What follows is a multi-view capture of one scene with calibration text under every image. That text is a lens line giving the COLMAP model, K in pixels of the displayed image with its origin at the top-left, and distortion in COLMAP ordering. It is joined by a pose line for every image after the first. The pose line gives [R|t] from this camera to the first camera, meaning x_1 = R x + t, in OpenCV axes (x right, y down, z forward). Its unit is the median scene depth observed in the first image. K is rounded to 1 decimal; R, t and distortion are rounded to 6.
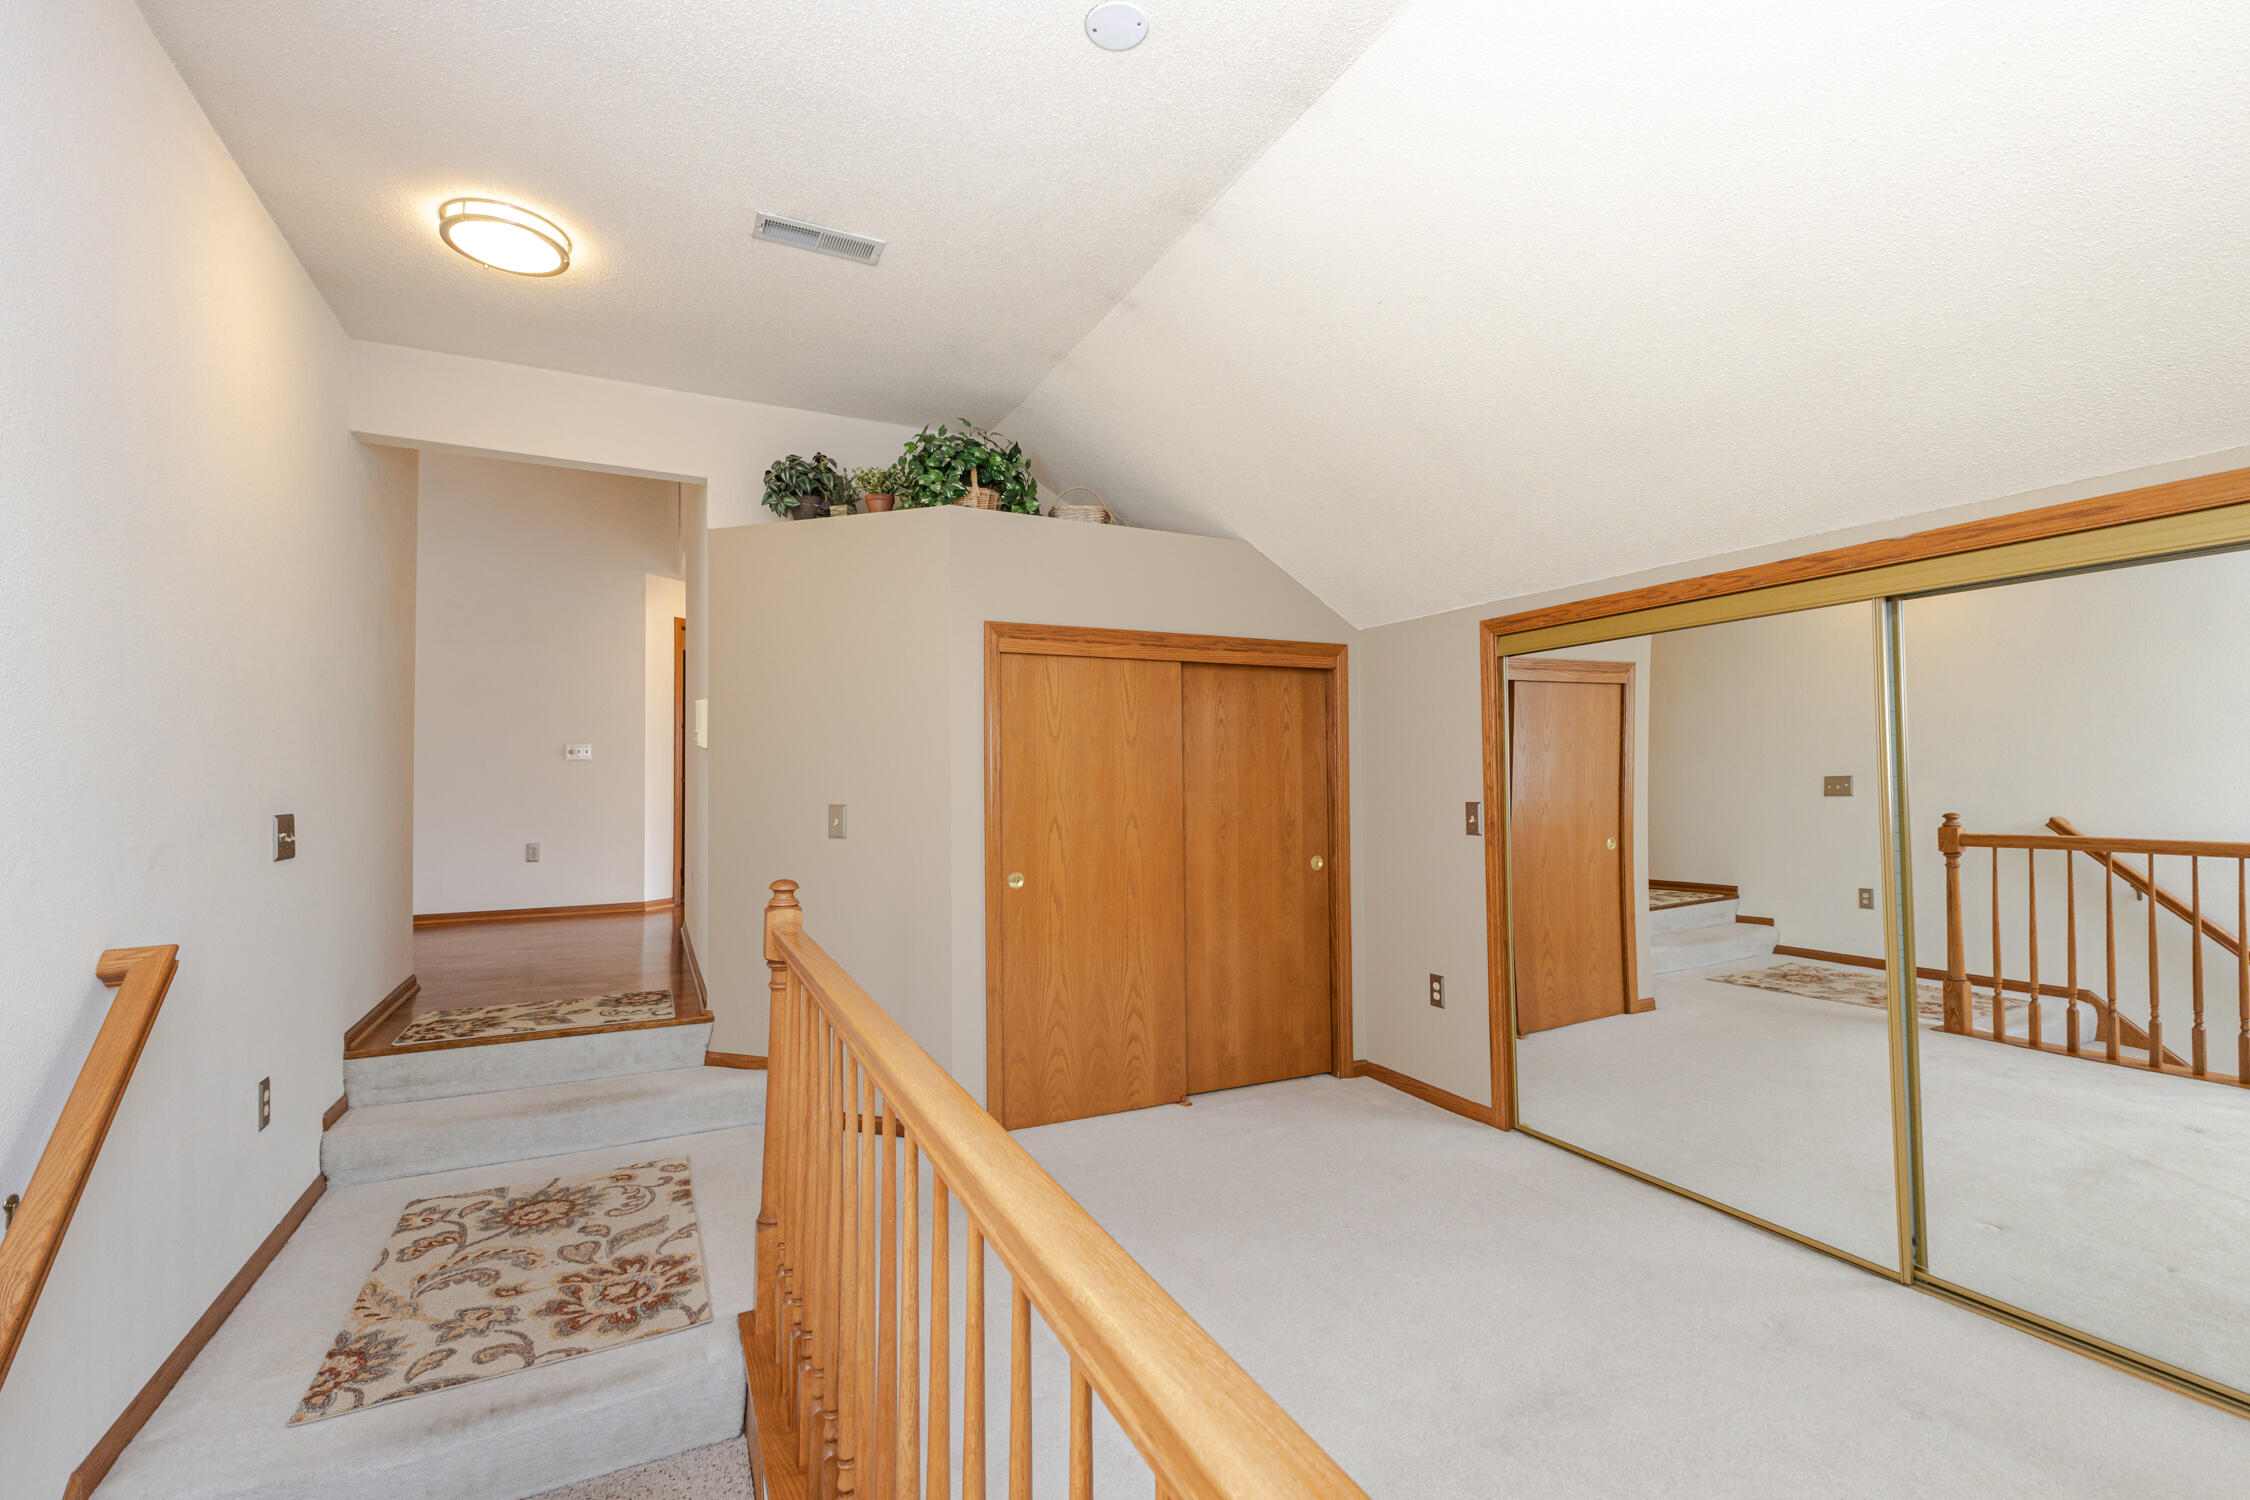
lens RADIAL K [[978.2, 0, 1125.7], [0, 978.2, 750.4], [0, 0, 1]] dist [0.001365, -0.000770]
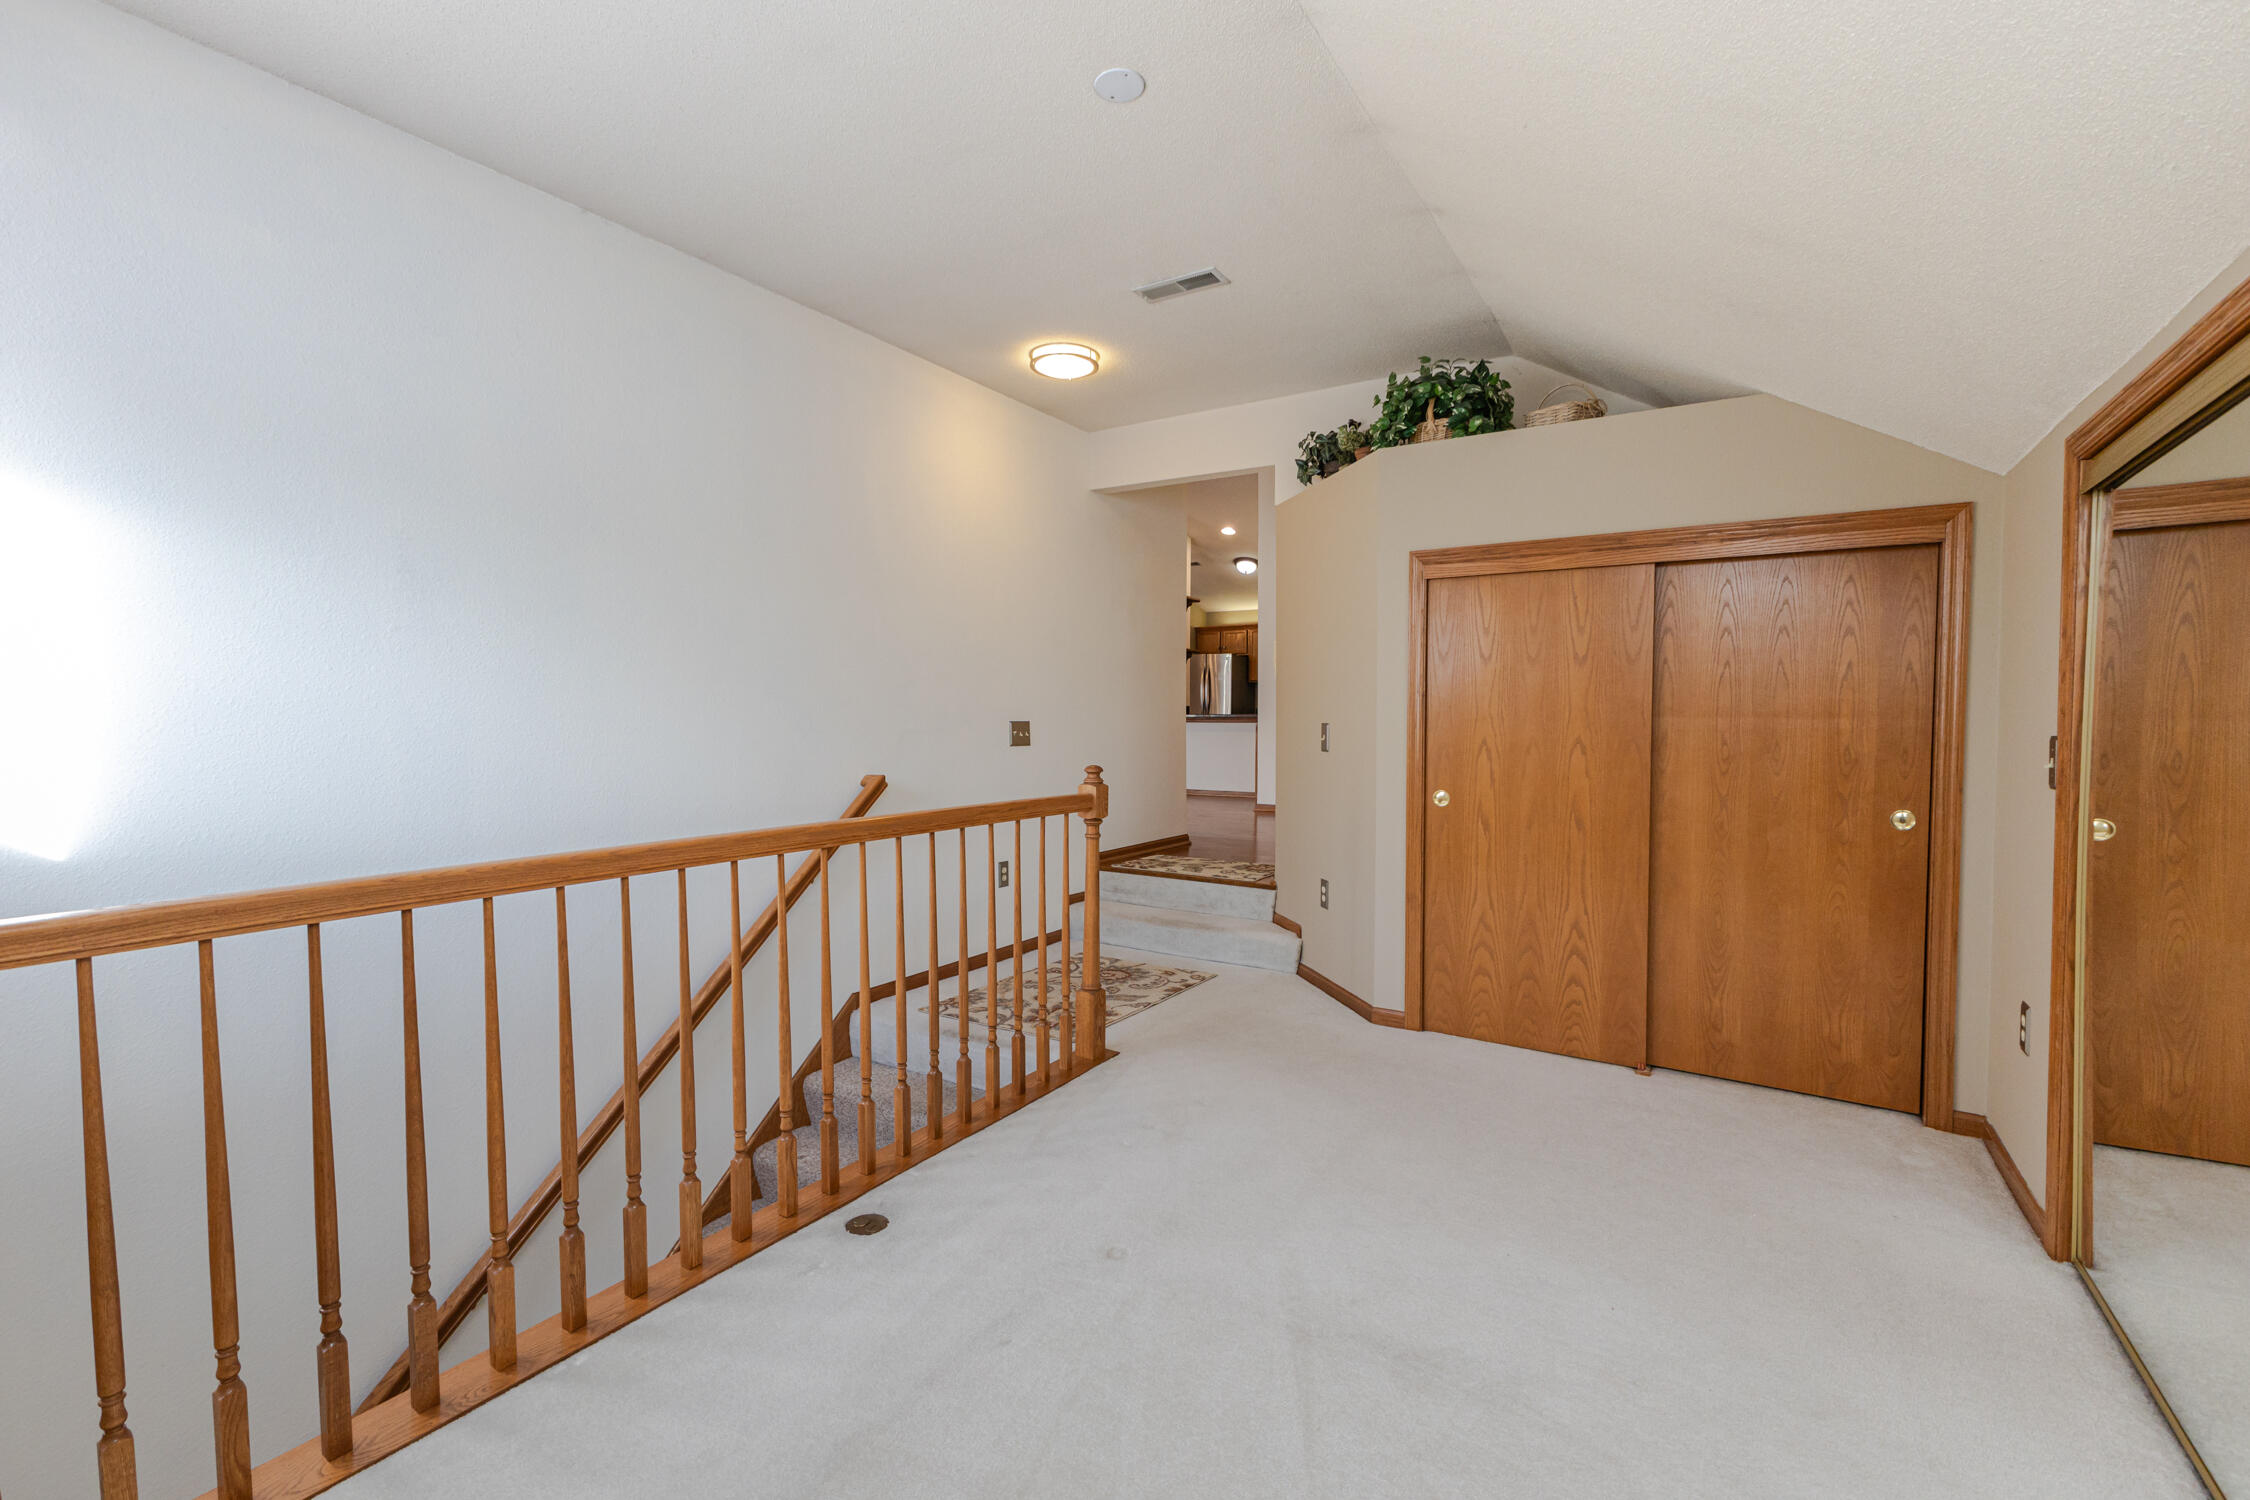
lens RADIAL K [[978.2, 0, 1131.6], [0, 978.2, 750.8], [0, 0, 1]] dist [0.001365, -0.000770]
pose [[0.524387, 0.041235, -0.850481, 0.570368], [0.015673, 0.998190, 0.058060, 0.015946], [0.851336, -0.043775, 0.522791, 0.169087]]
